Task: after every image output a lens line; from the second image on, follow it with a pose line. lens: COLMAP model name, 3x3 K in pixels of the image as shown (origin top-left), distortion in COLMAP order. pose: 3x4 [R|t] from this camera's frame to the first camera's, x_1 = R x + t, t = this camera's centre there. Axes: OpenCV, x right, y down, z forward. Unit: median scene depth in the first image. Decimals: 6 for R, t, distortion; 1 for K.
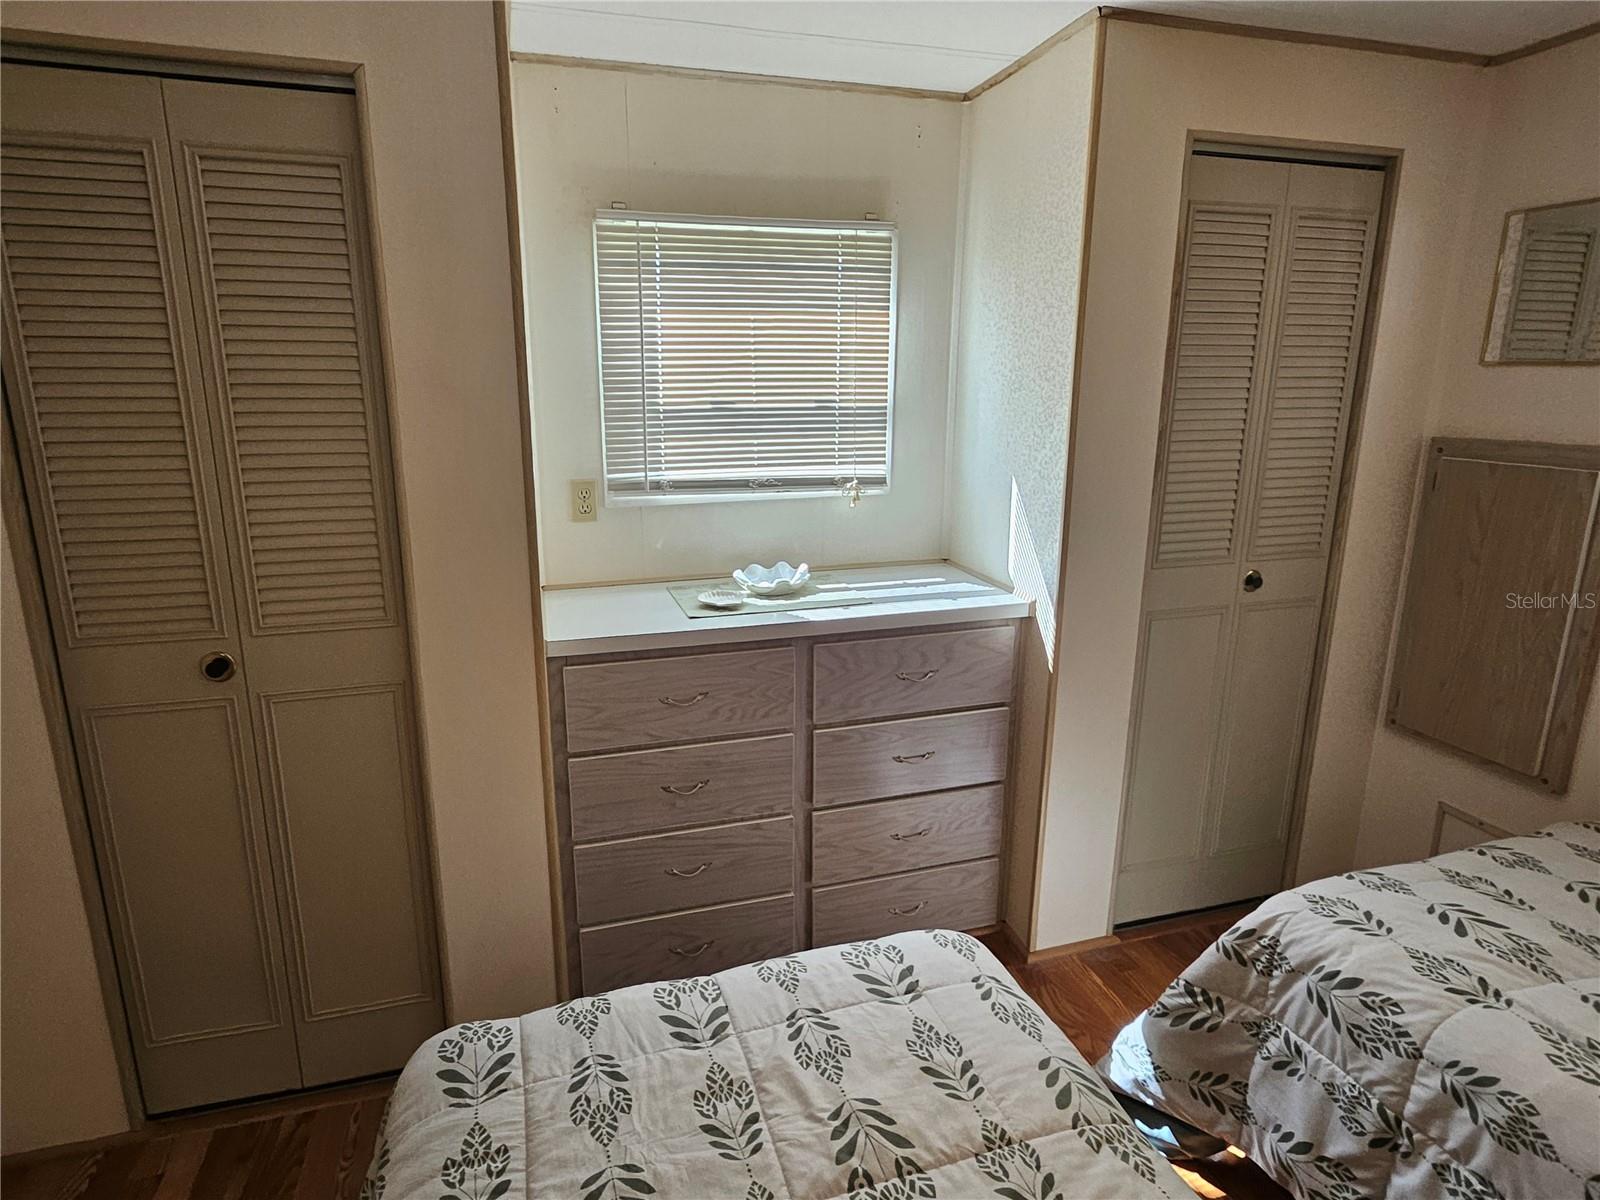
lens RADIAL K [[885.6, 0, 792.9], [0, 885.6, 588.0], [0, 0, 1]] dist [-0.005791, -0.000305]
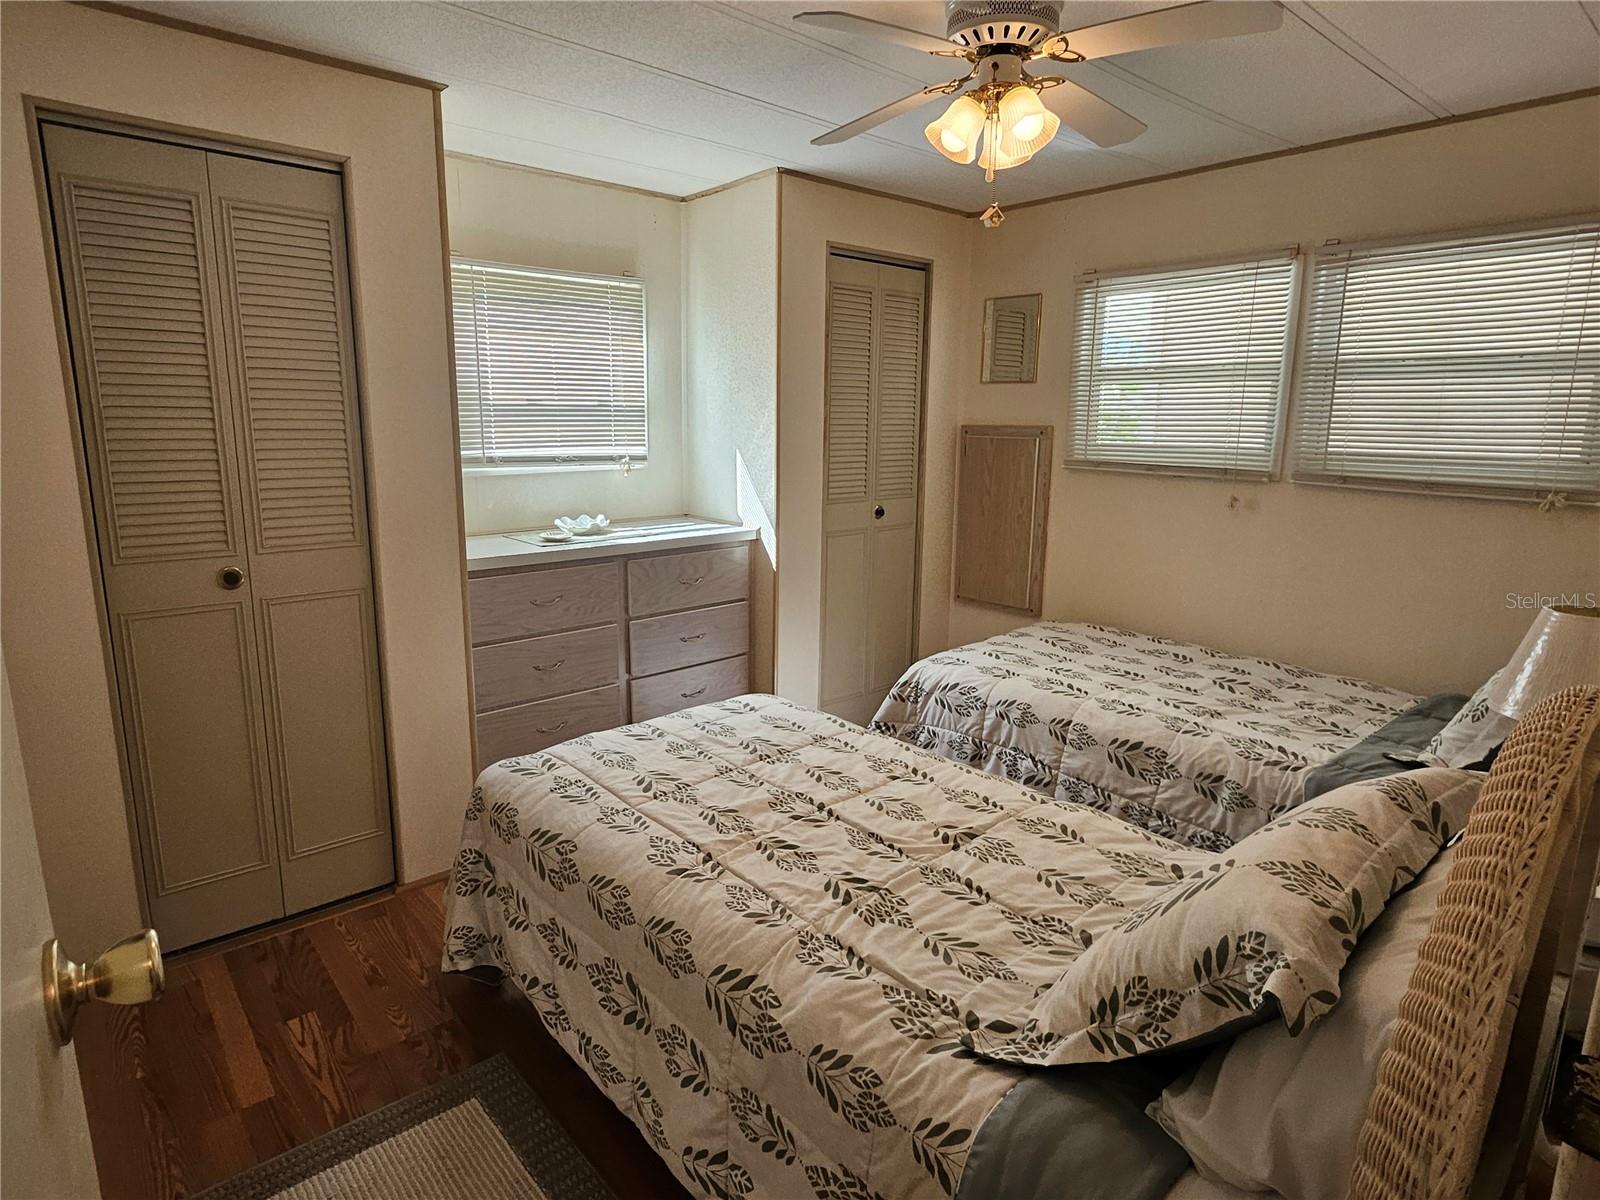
lens RADIAL K [[885.6, 0, 798.0], [0, 885.6, 604.0], [0, 0, 1]] dist [-0.005791, -0.000305]
pose [[0.904470, -0.081813, 0.418617, -0.371054], [0.092867, 0.995660, -0.006061, 0.184600], [-0.416304, 0.044357, 0.908143, -0.492307]]
